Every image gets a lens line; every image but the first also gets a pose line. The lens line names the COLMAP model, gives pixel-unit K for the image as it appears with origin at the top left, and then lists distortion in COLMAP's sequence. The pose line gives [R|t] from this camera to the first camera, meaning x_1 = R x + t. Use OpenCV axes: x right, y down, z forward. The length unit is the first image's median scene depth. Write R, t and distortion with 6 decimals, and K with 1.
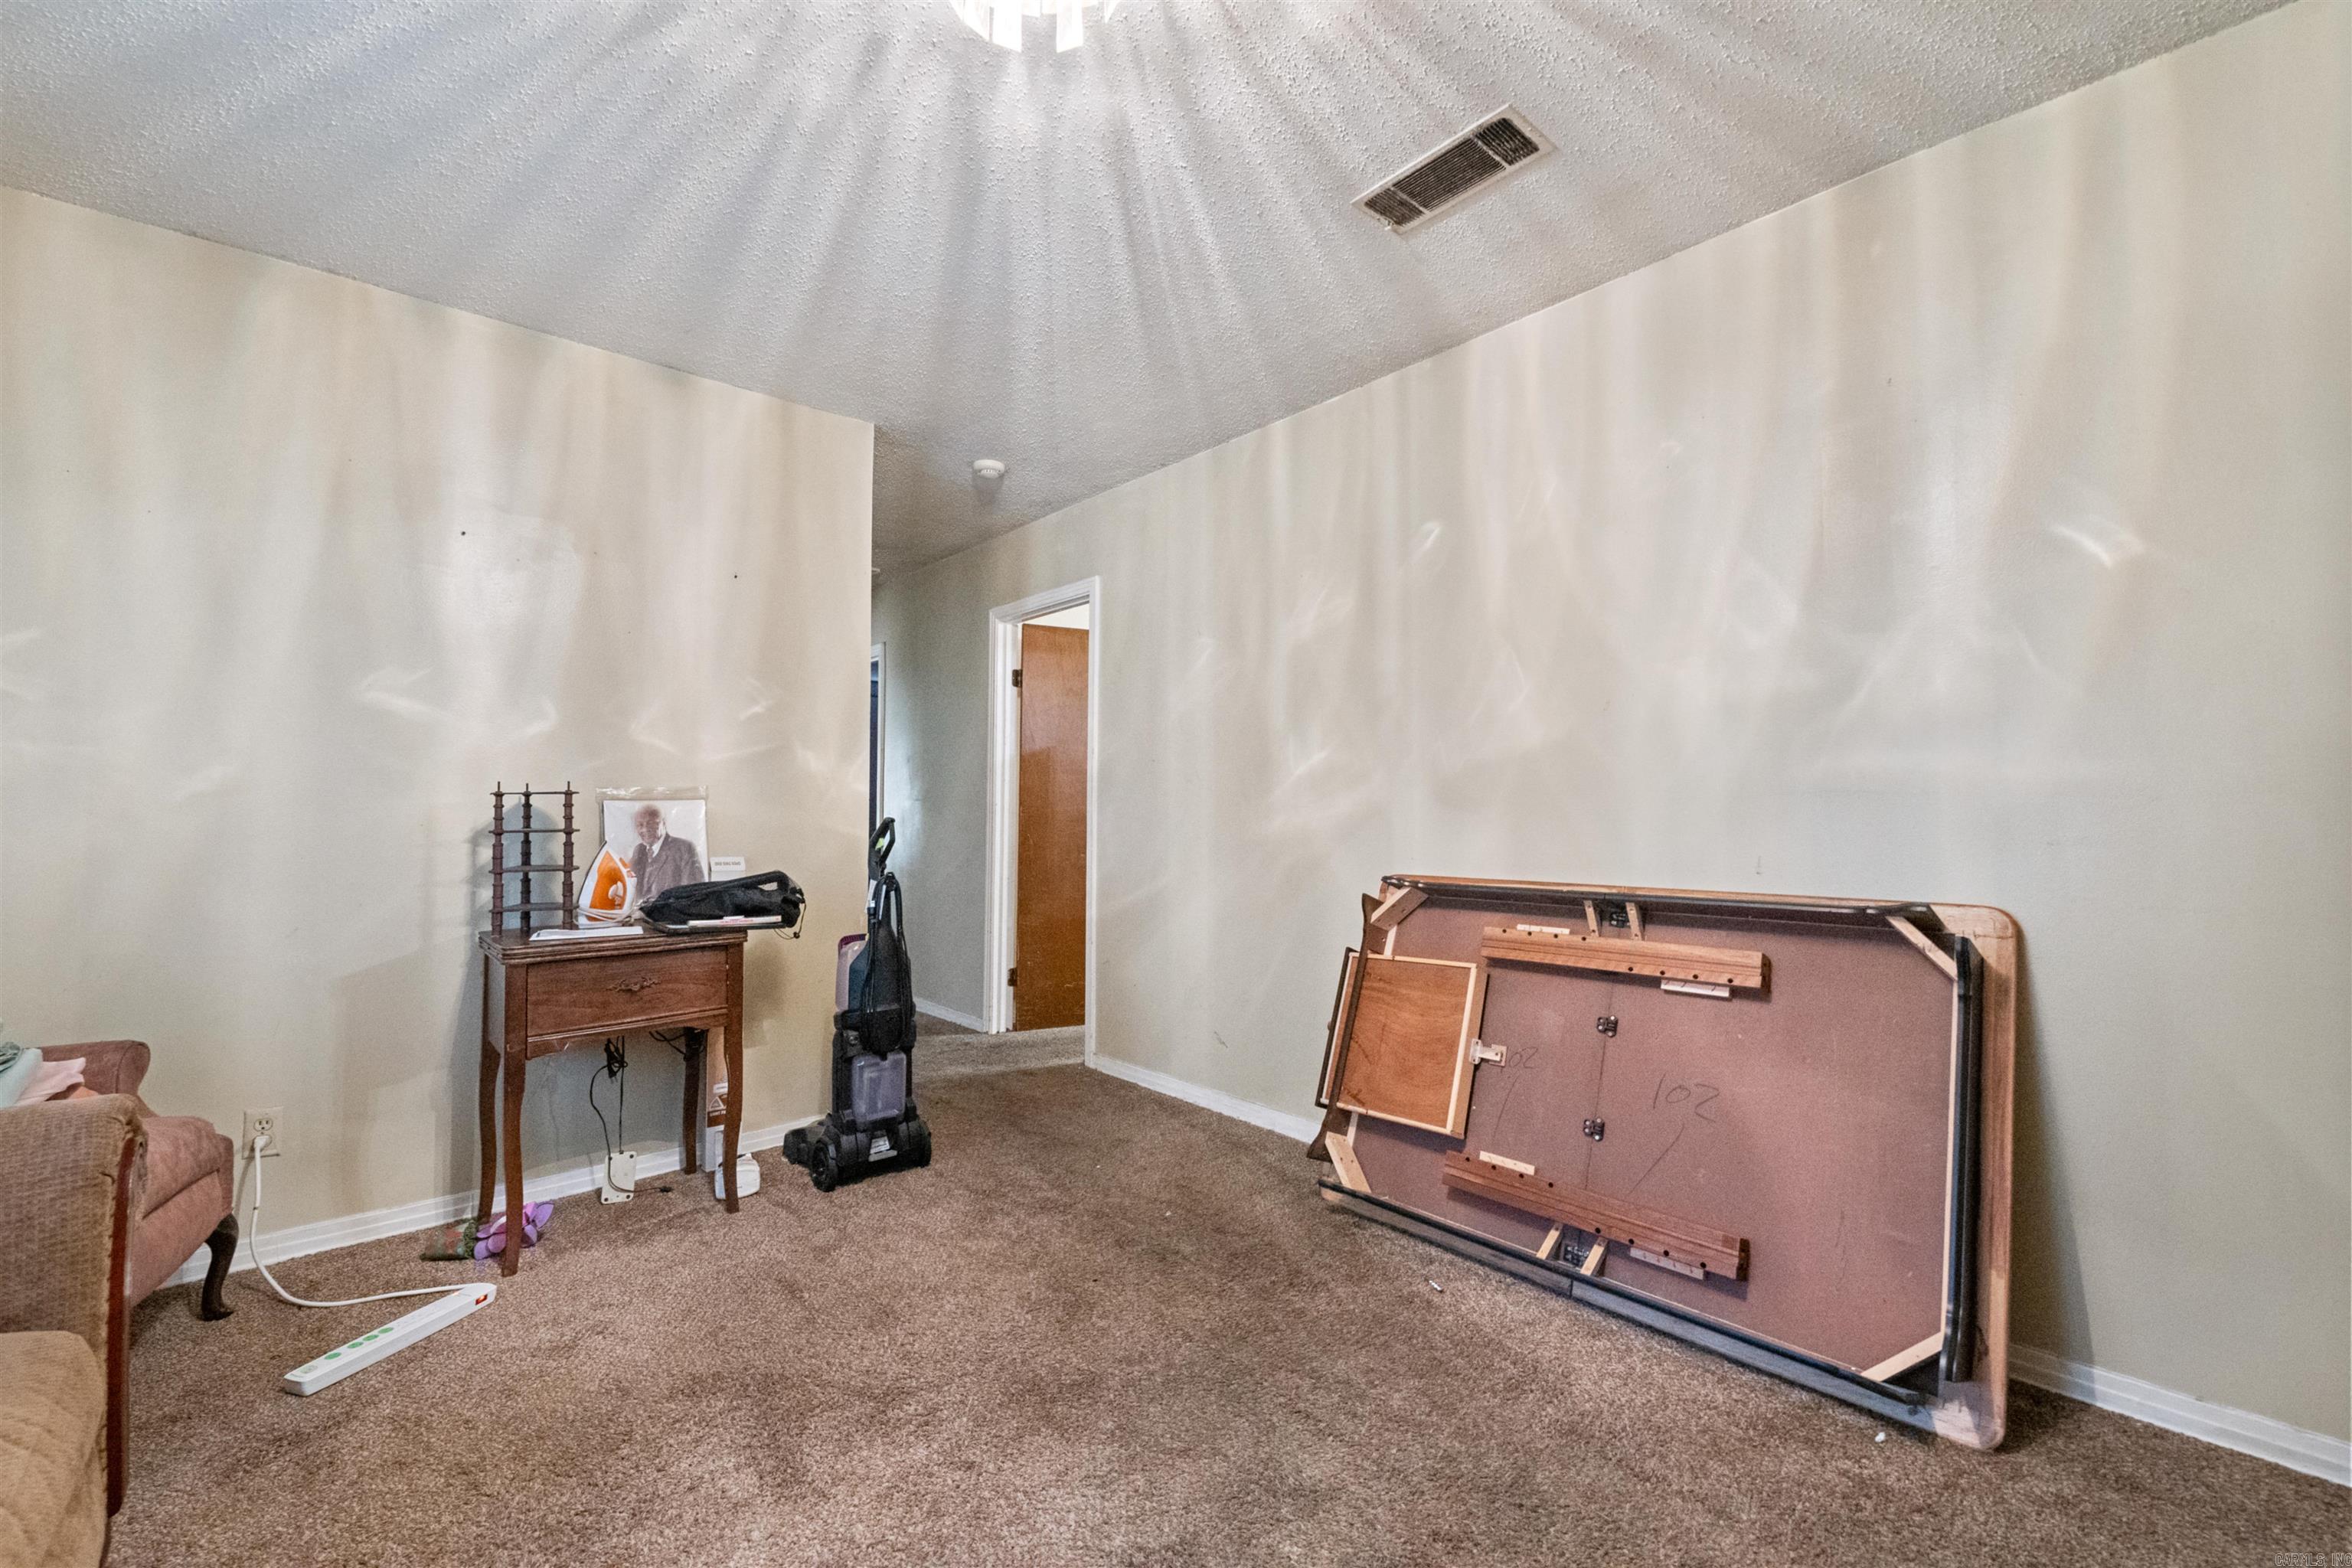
lens RADIAL K [[953.0, 0, 1176.0], [0, 953.0, 784.0], [0, 0, 1]] dist [-0.001399, -0.000285]
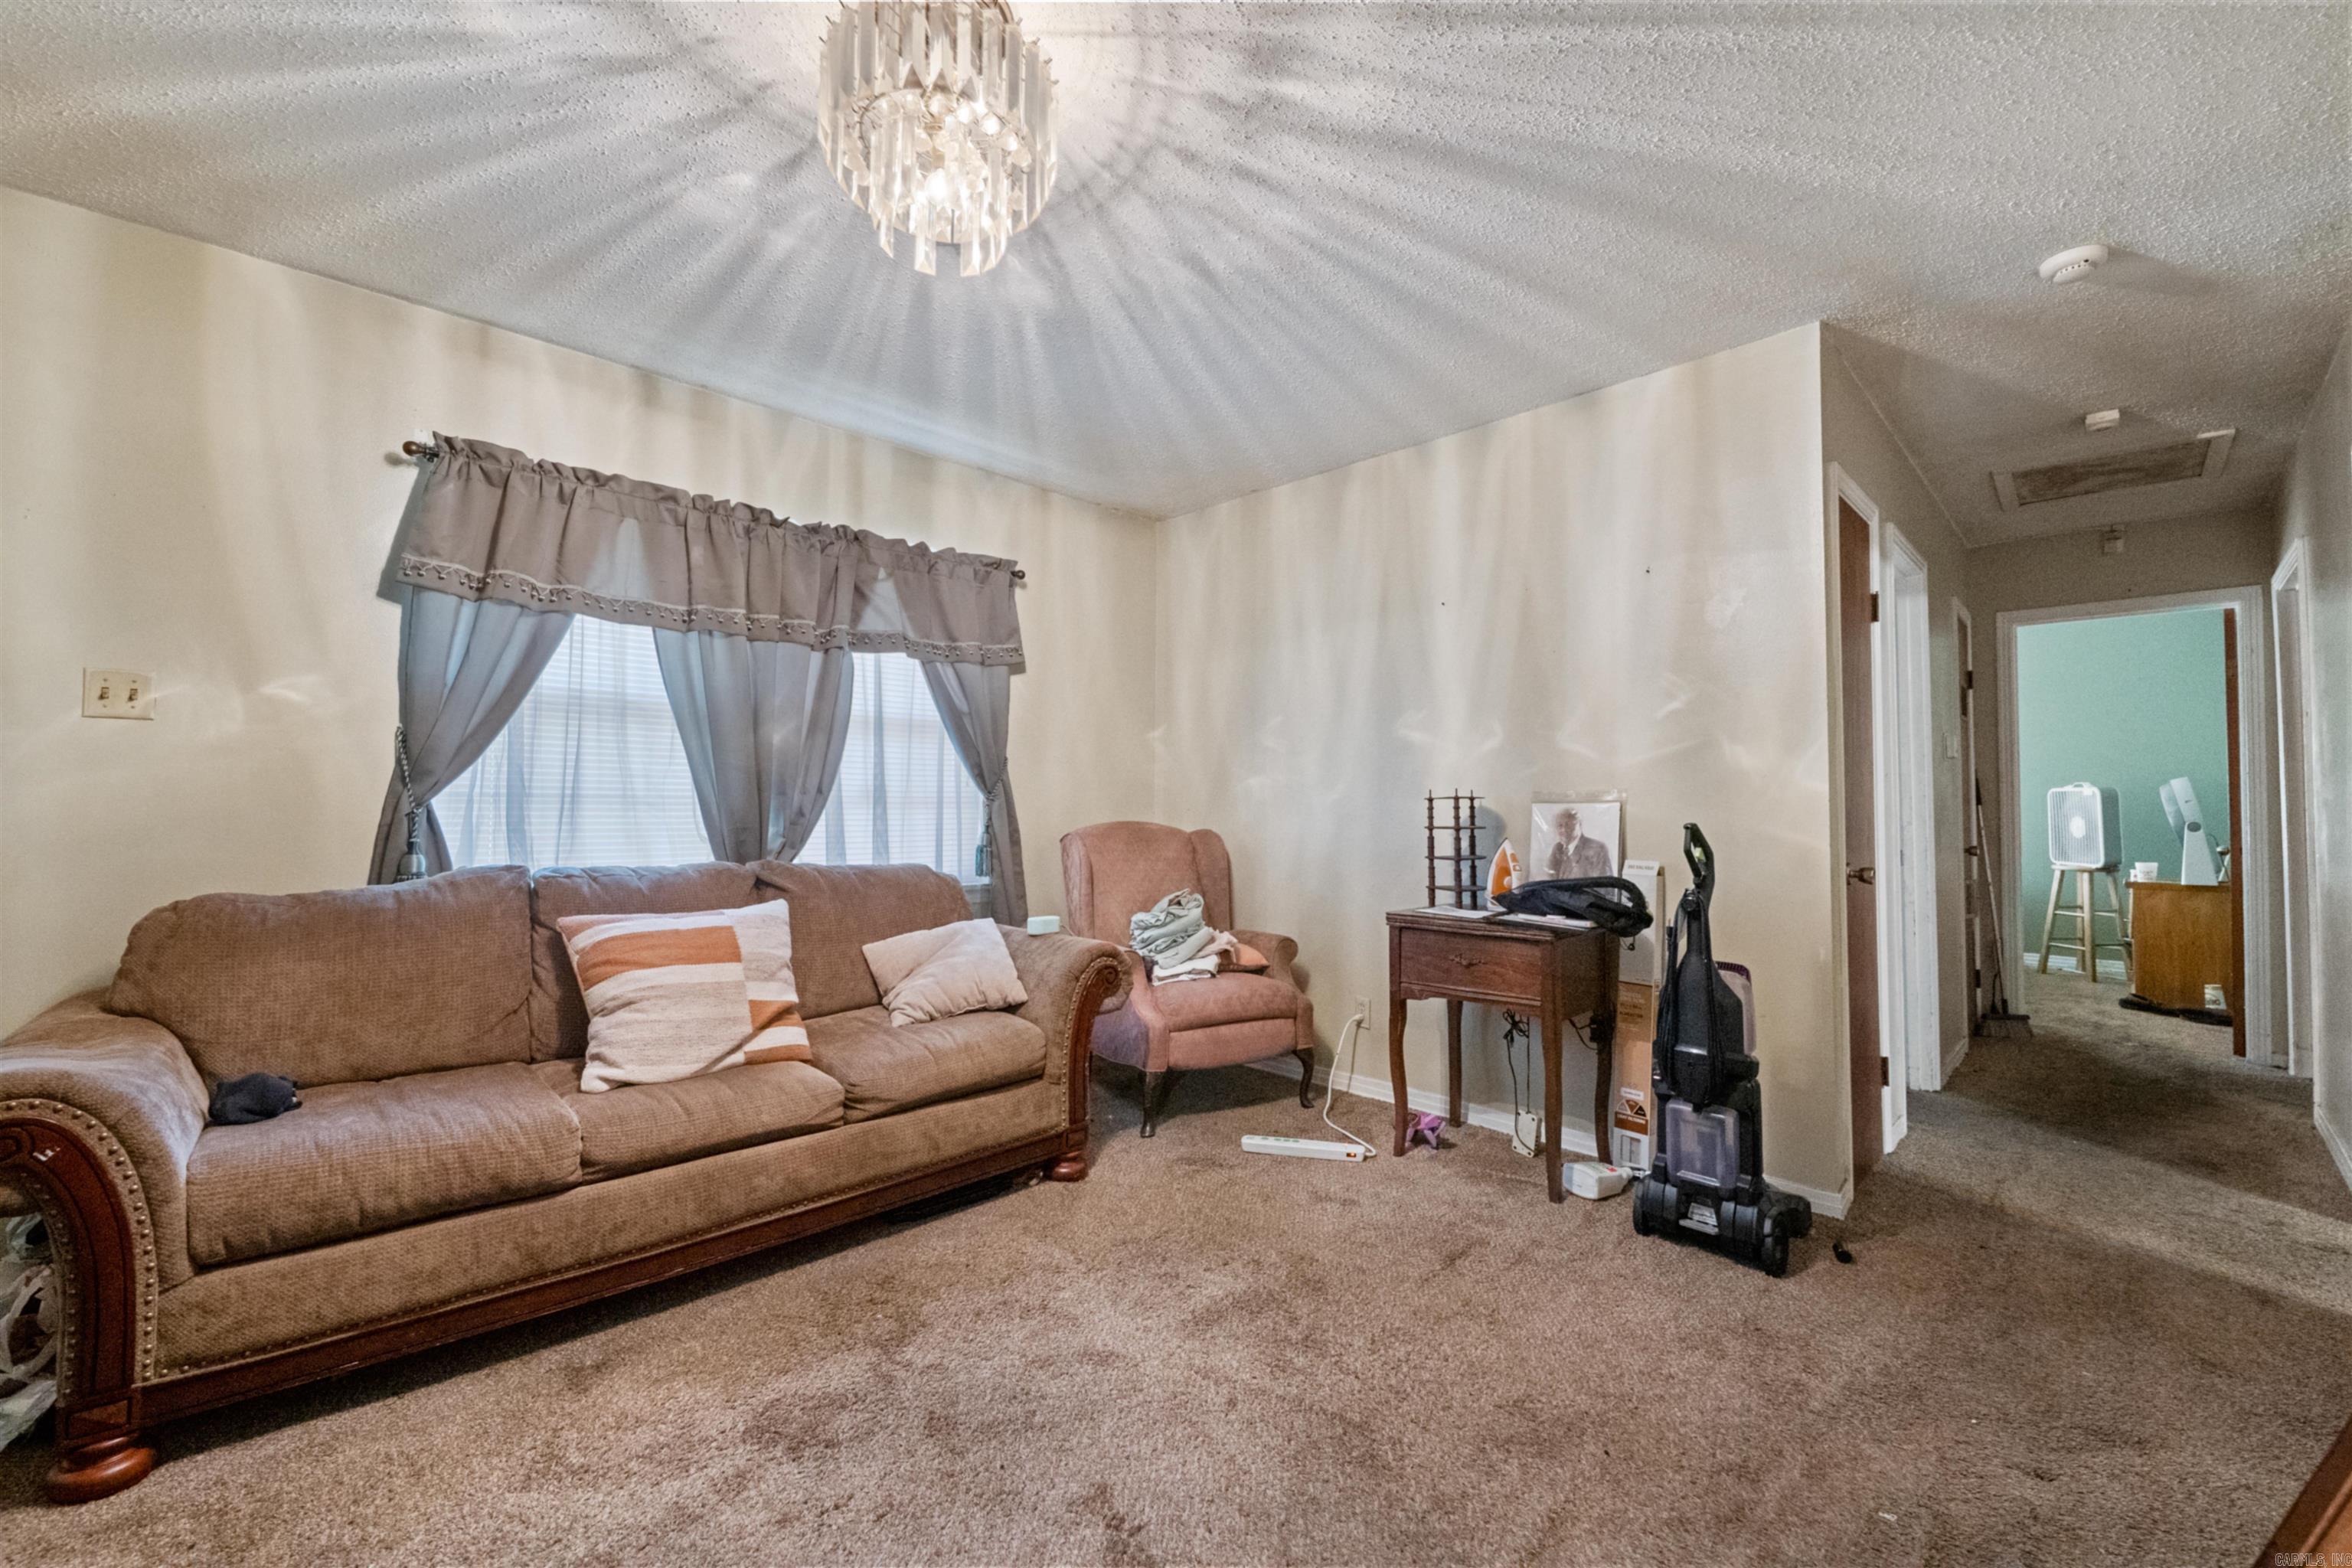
lens RADIAL K [[954.8, 0, 1172.1], [0, 954.8, 781.2], [0, 0, 1]] dist [-0.001054, -0.000331]
pose [[0.040747, -0.020507, -0.998959, 0.564171], [0.026156, 0.999469, -0.019451, 0.001729], [0.998827, -0.025337, 0.041262, 0.552017]]
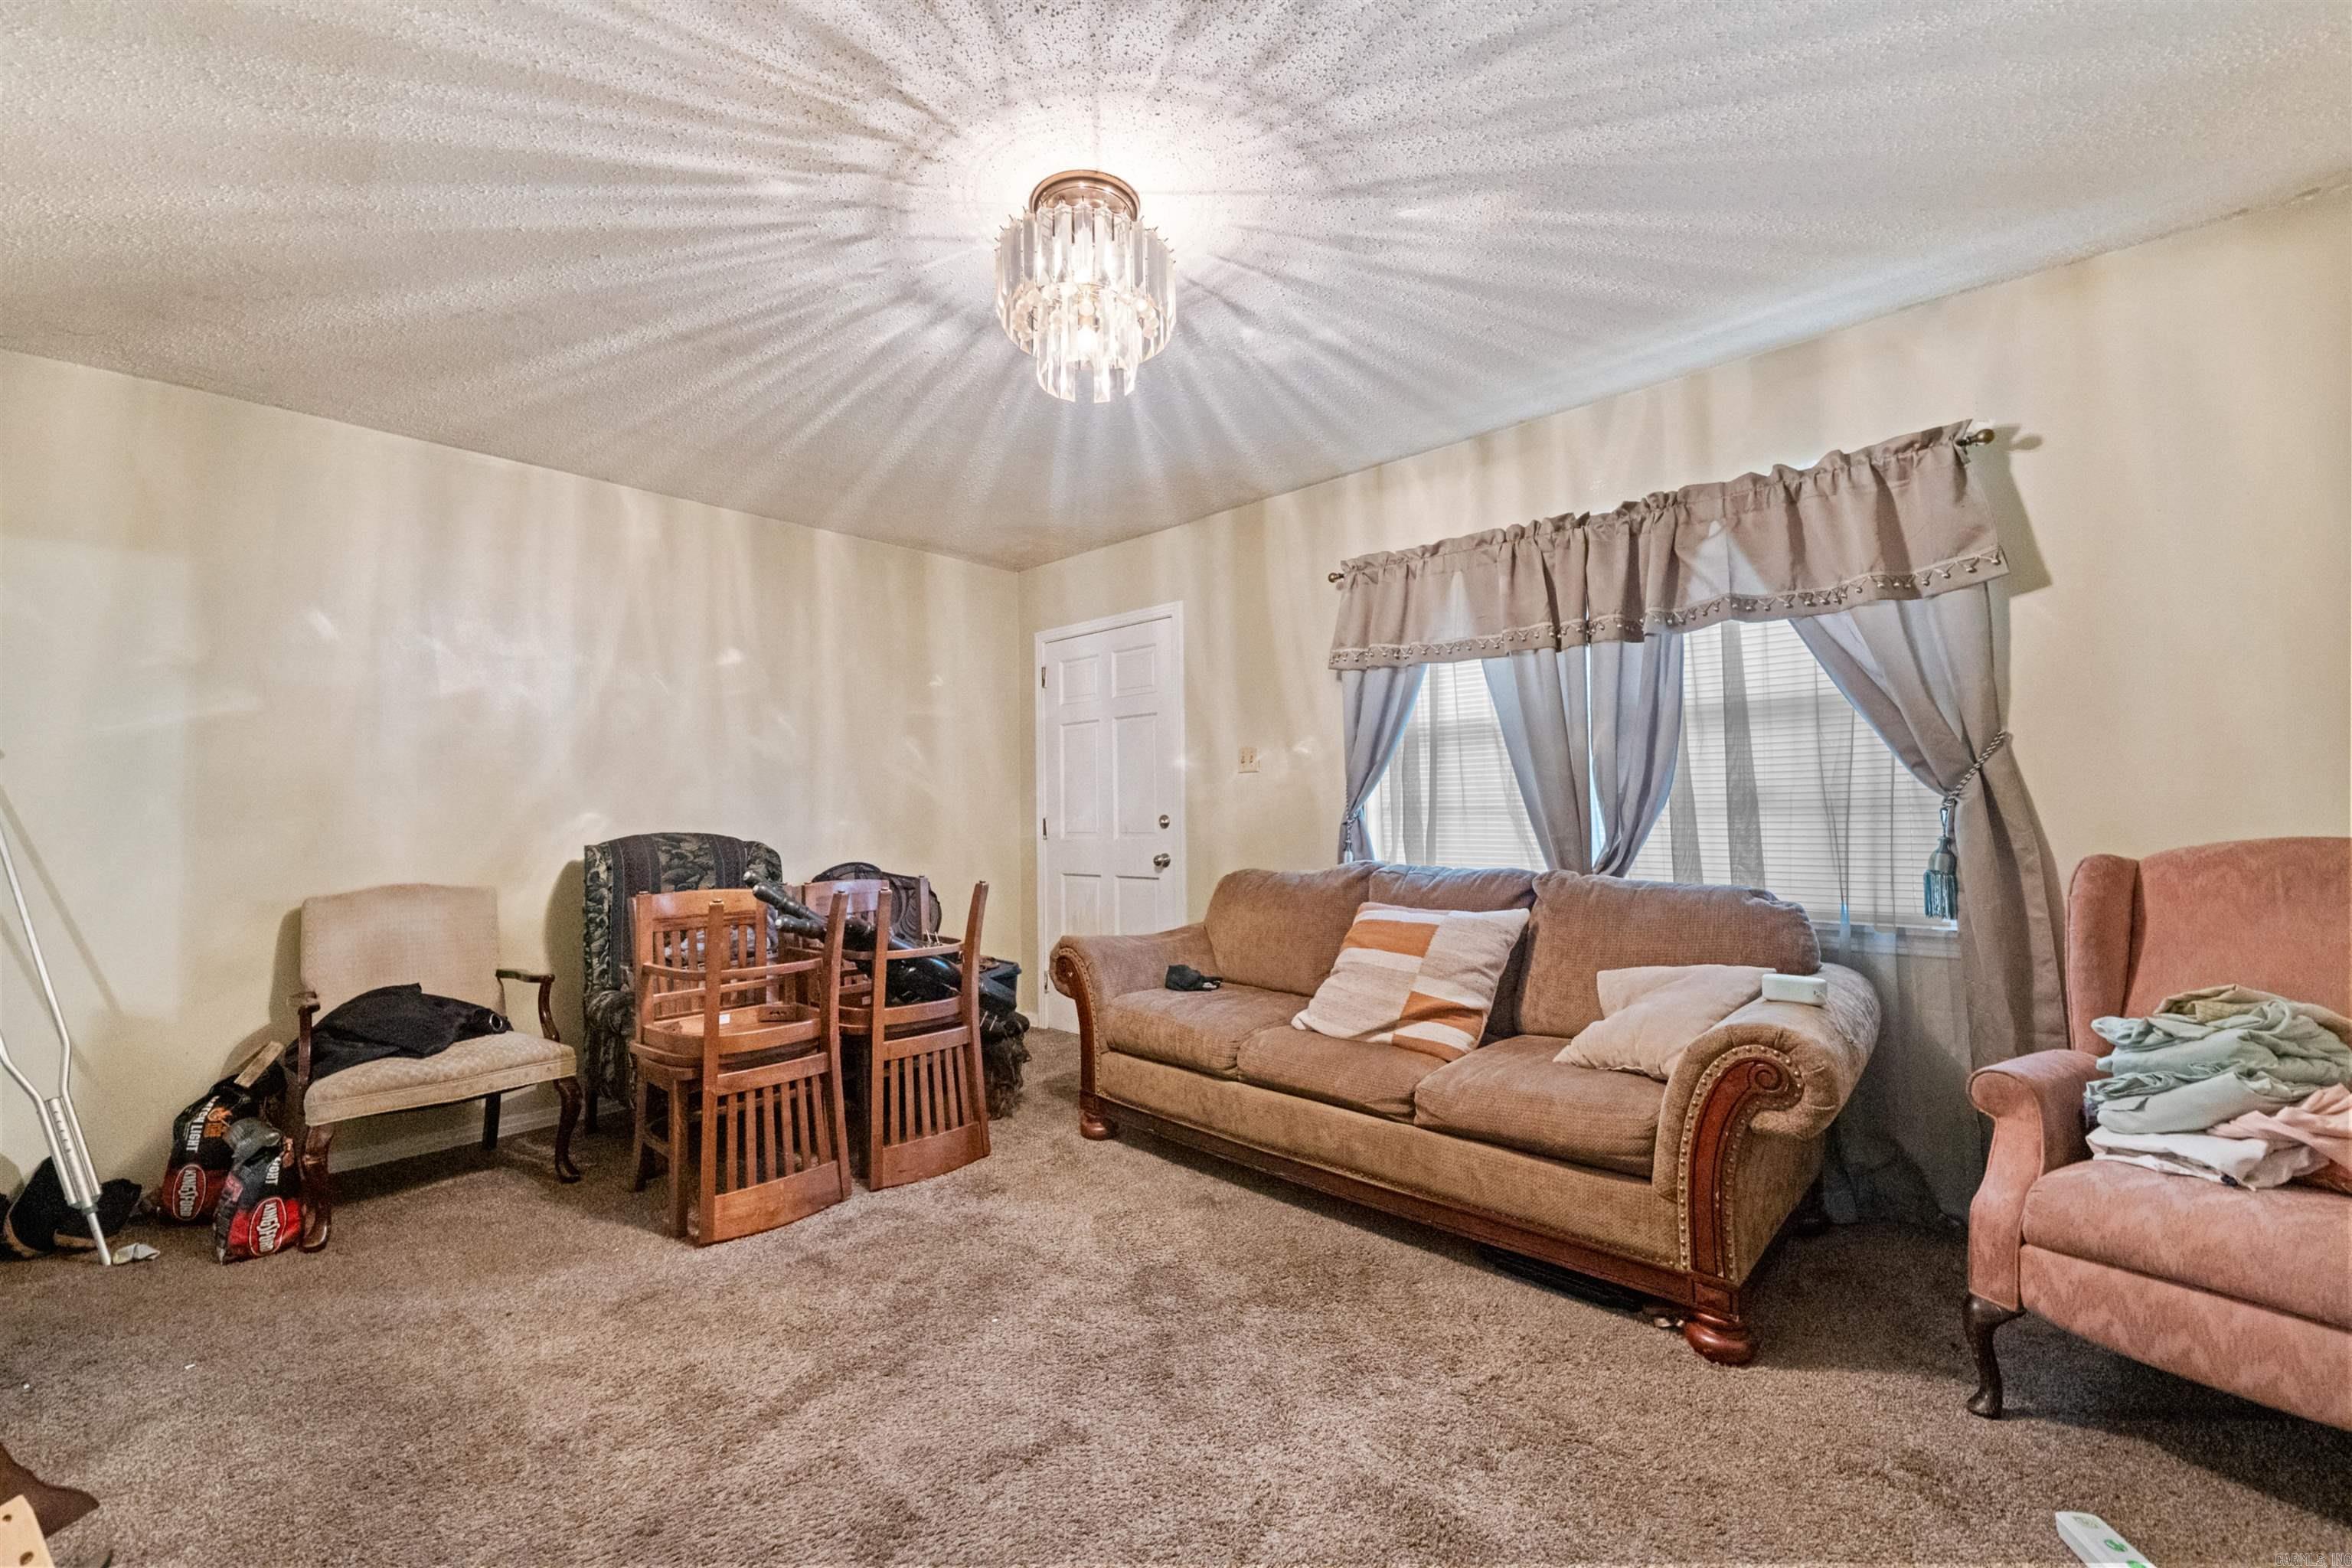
lens RADIAL K [[954.8, 0, 1172.1], [0, 954.8, 781.2], [0, 0, 1]] dist [-0.001054, -0.000331]
pose [[-0.996843, 0.012280, -0.078441, -0.060173], [0.017615, 0.997551, -0.067692, 0.024900], [0.077418, -0.068860, -0.994618, 1.214974]]
